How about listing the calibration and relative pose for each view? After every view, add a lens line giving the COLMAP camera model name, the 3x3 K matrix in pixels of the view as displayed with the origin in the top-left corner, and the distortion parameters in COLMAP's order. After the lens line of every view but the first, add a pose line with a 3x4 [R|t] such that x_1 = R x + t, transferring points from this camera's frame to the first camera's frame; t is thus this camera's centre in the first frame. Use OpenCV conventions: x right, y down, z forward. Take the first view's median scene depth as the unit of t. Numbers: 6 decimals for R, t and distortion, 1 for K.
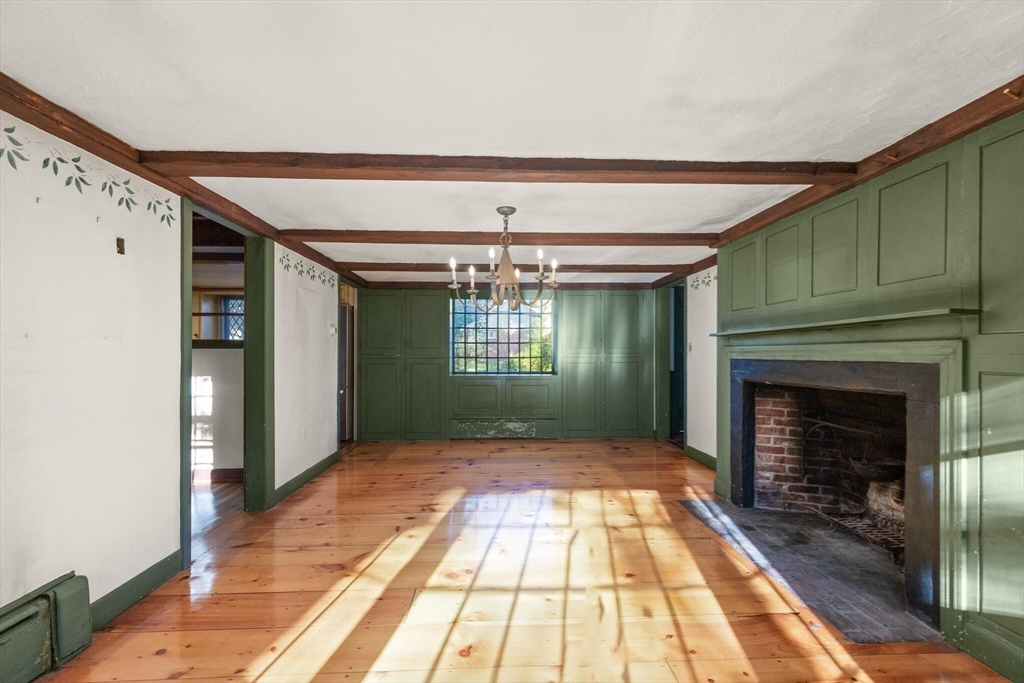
lens RADIAL K [[466.1, 0, 511.0], [0, 466.1, 349.5], [0, 0, 1]] dist [0.009032, -0.003286]
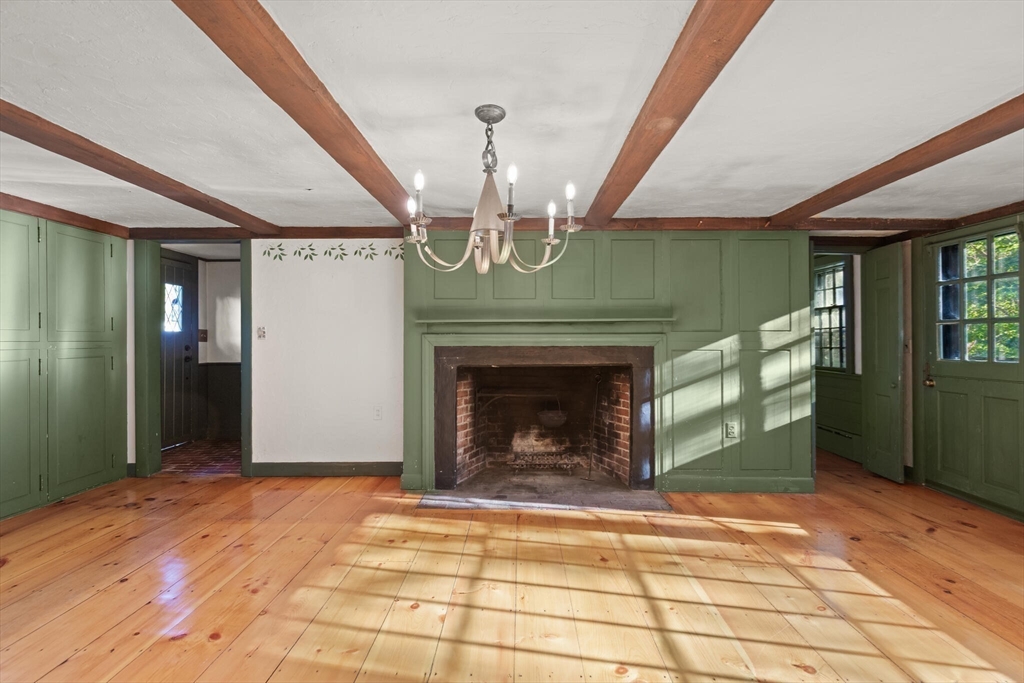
lens RADIAL K [[466.1, 0, 519.6], [0, 466.1, 340.0], [0, 0, 1]] dist [0.009032, -0.003286]
pose [[0.046371, 0.003815, 0.998917, -0.627294], [-0.008338, 0.999959, -0.003432, 0.009673], [-0.998890, -0.008169, 0.046401, 0.933213]]
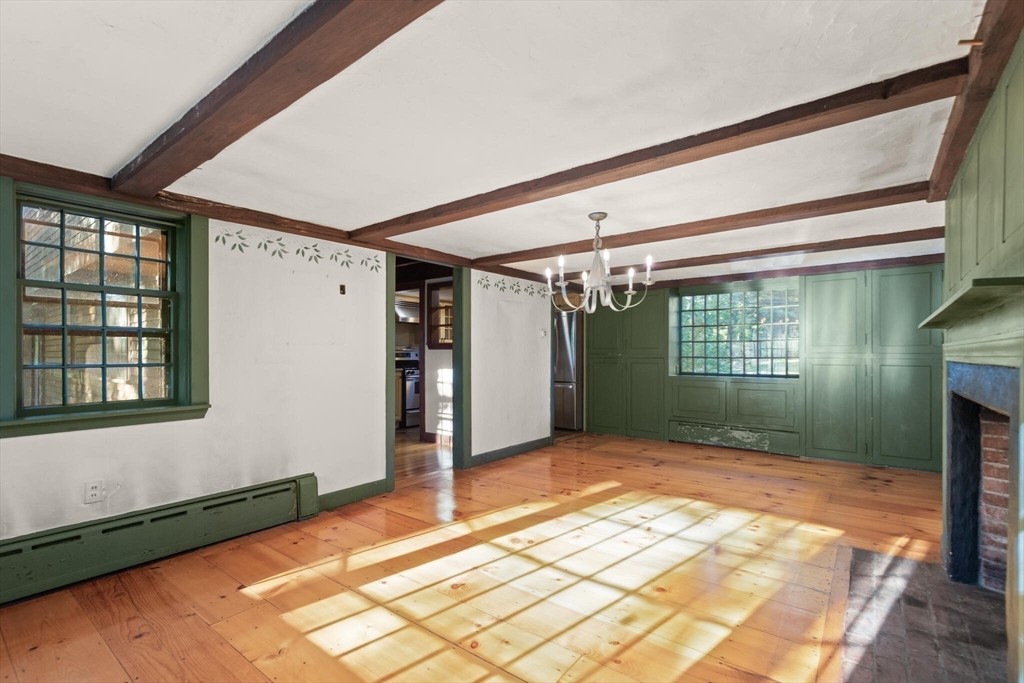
lens RADIAL K [[466.1, 0, 511.8], [0, 466.1, 352.1], [0, 0, 1]] dist [0.009032, -0.003286]
pose [[0.761662, -0.001368, -0.647974, 0.518392], [0.005034, 0.999980, 0.003807, 0.000923], [0.647956, -0.006162, 0.761653, 0.077435]]
